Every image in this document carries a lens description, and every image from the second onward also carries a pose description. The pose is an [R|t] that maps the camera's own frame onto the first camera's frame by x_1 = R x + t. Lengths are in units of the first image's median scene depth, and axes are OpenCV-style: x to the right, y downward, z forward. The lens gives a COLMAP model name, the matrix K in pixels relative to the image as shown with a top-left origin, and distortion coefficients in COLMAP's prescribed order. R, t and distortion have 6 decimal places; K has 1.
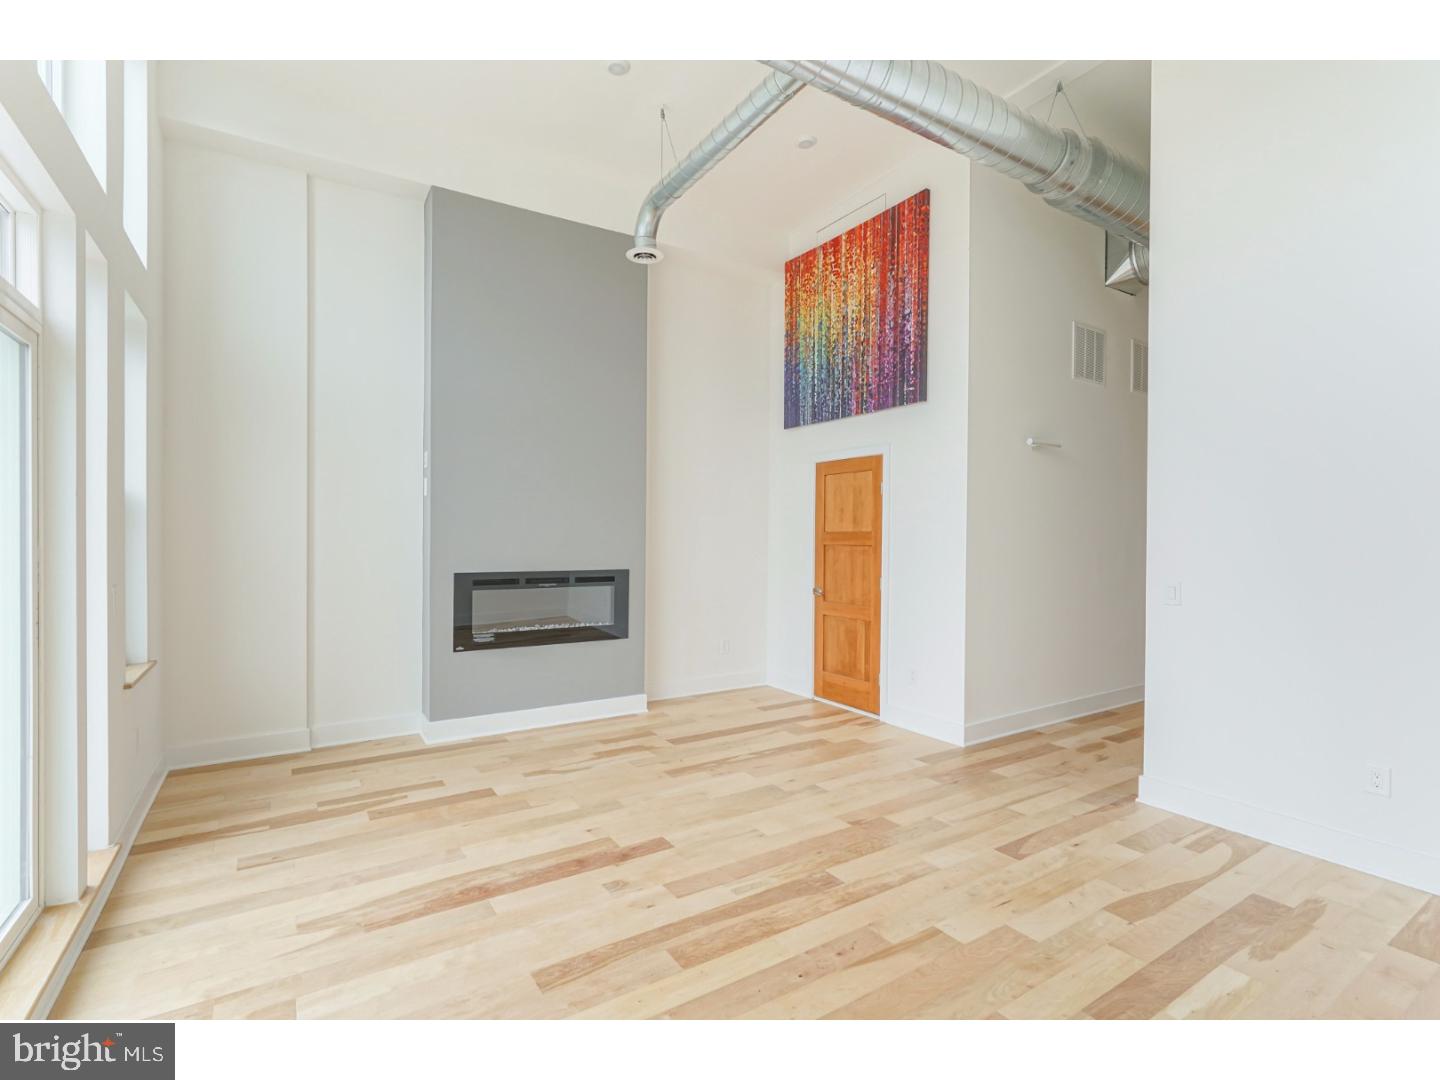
lens RADIAL K [[652.3, 0, 720.0], [0, 652.3, 540.0], [0, 0, 1]] dist [-0.002243, 0.000243]
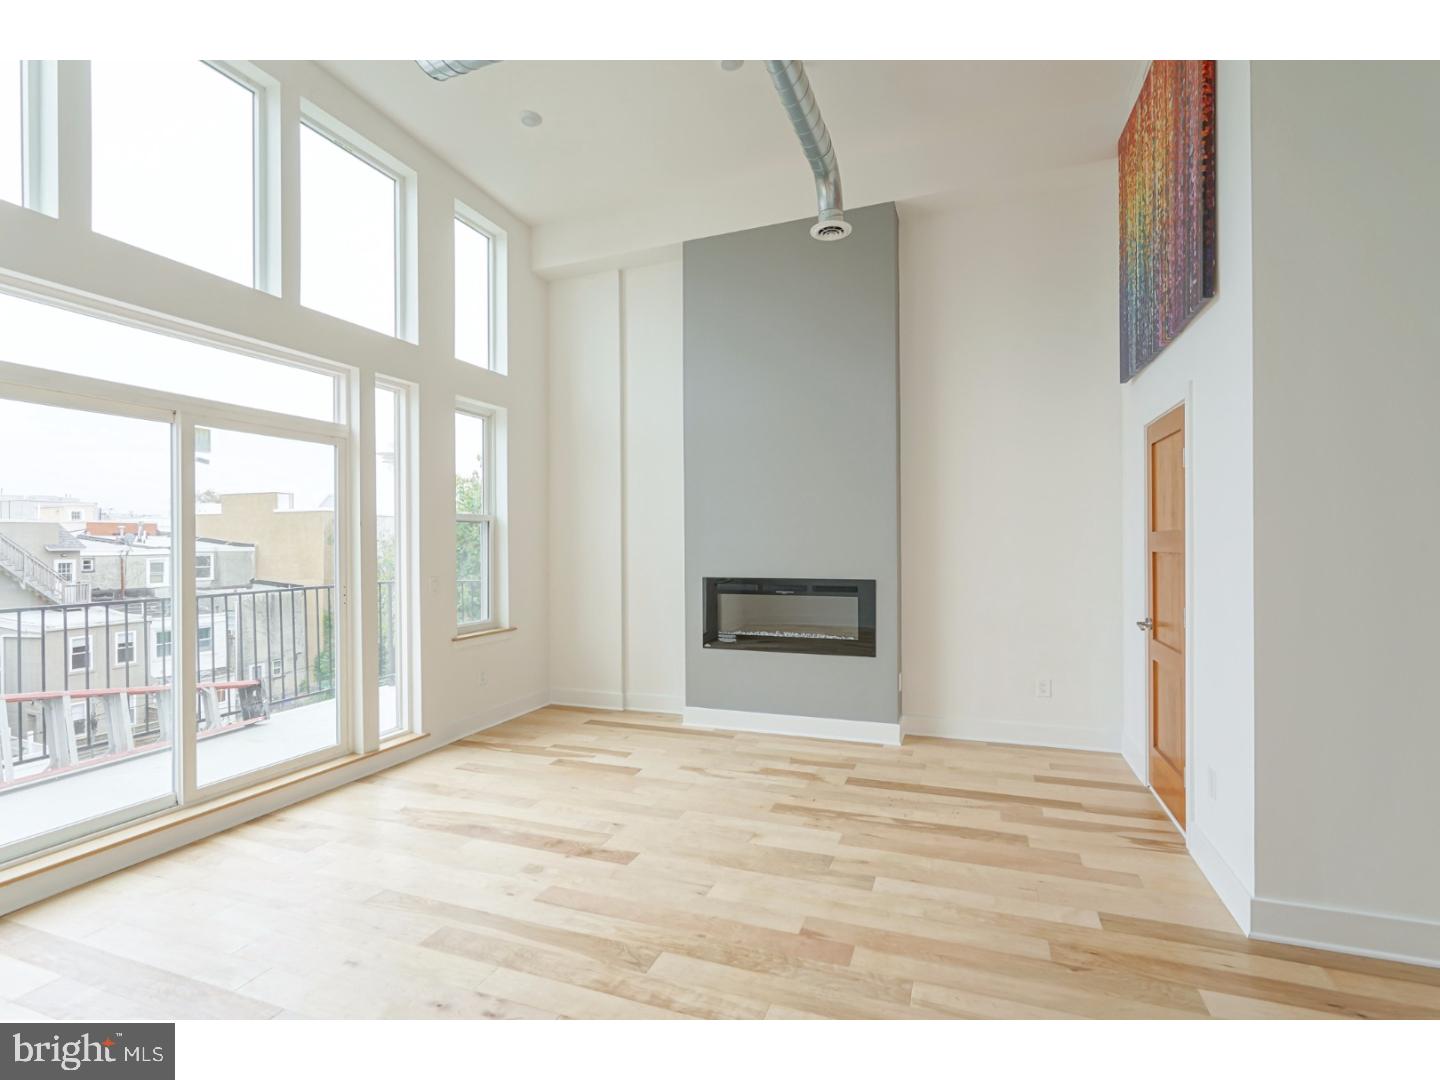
lens RADIAL K [[667.2, 0, 739.6], [0, 667.2, 544.2], [0, 0, 1]] dist [-0.002952, -0.000074]
pose [[0.619422, -0.008877, -0.785008, 0.545543], [0.006895, 0.999959, -0.005867, 0.000465], [0.785028, -0.001779, 0.619457, 0.345971]]
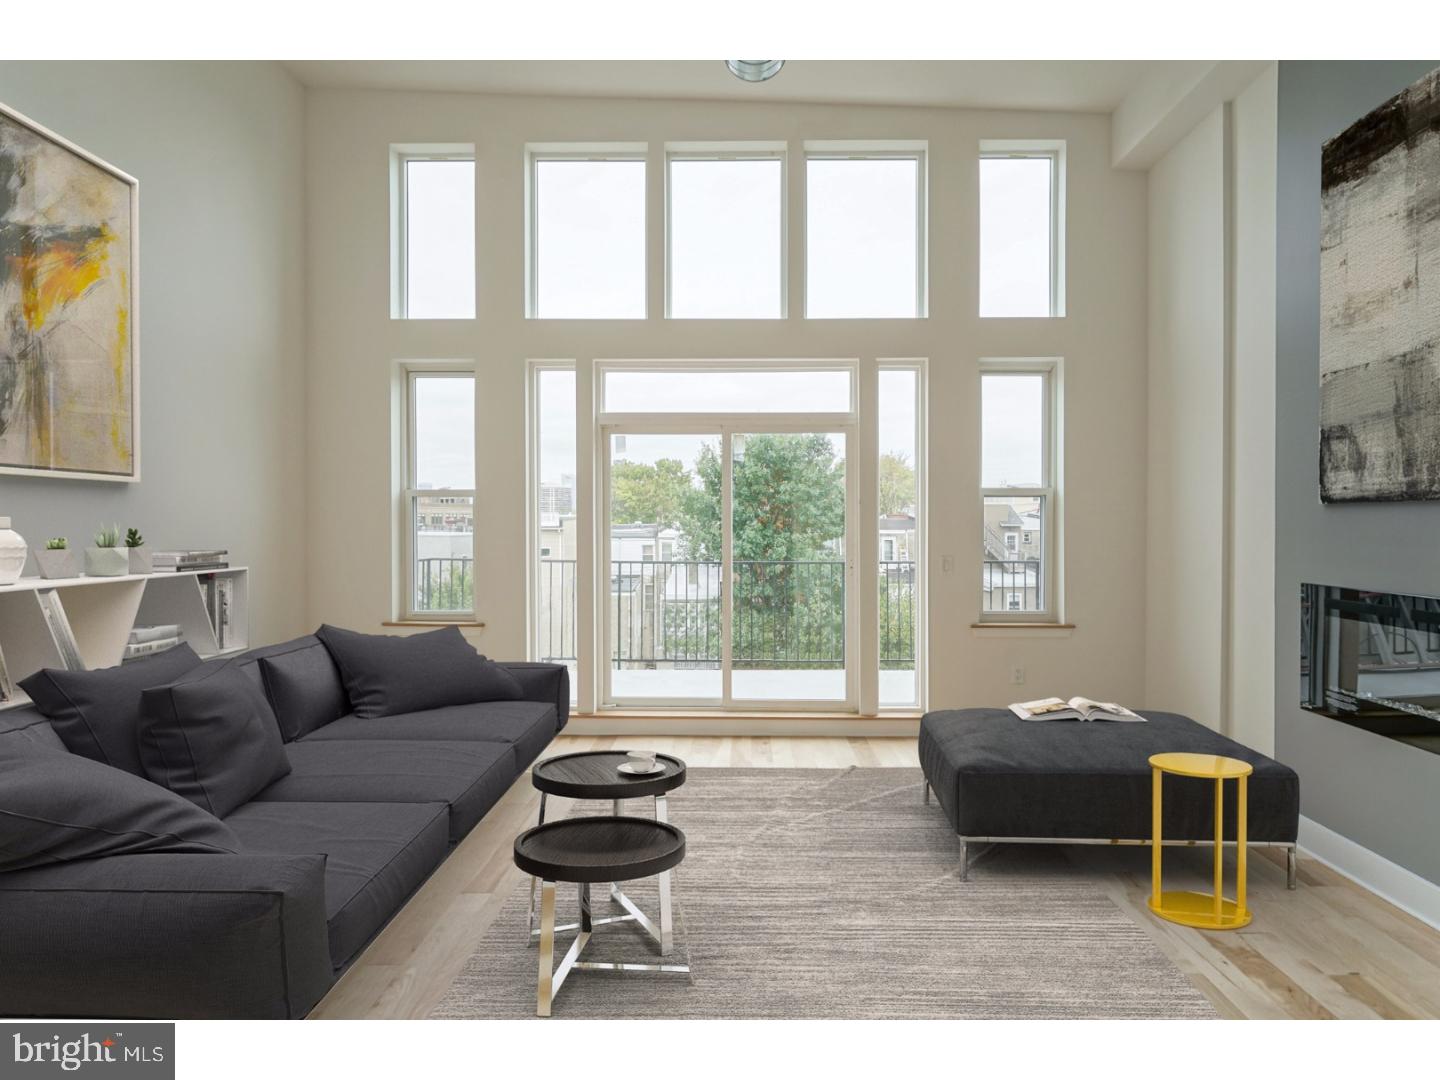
lens RADIAL K [[682.2, 0, 720.0], [0, 682.2, 540.0], [0, 0, 1]] dist [-0.022370, 0.005993]
pose [[-0.547292, 0.014157, -0.836822, 0.462749], [-0.005649, 0.999772, 0.020608, -0.001664], [0.836923, 0.016006, -0.547087, 0.893815]]
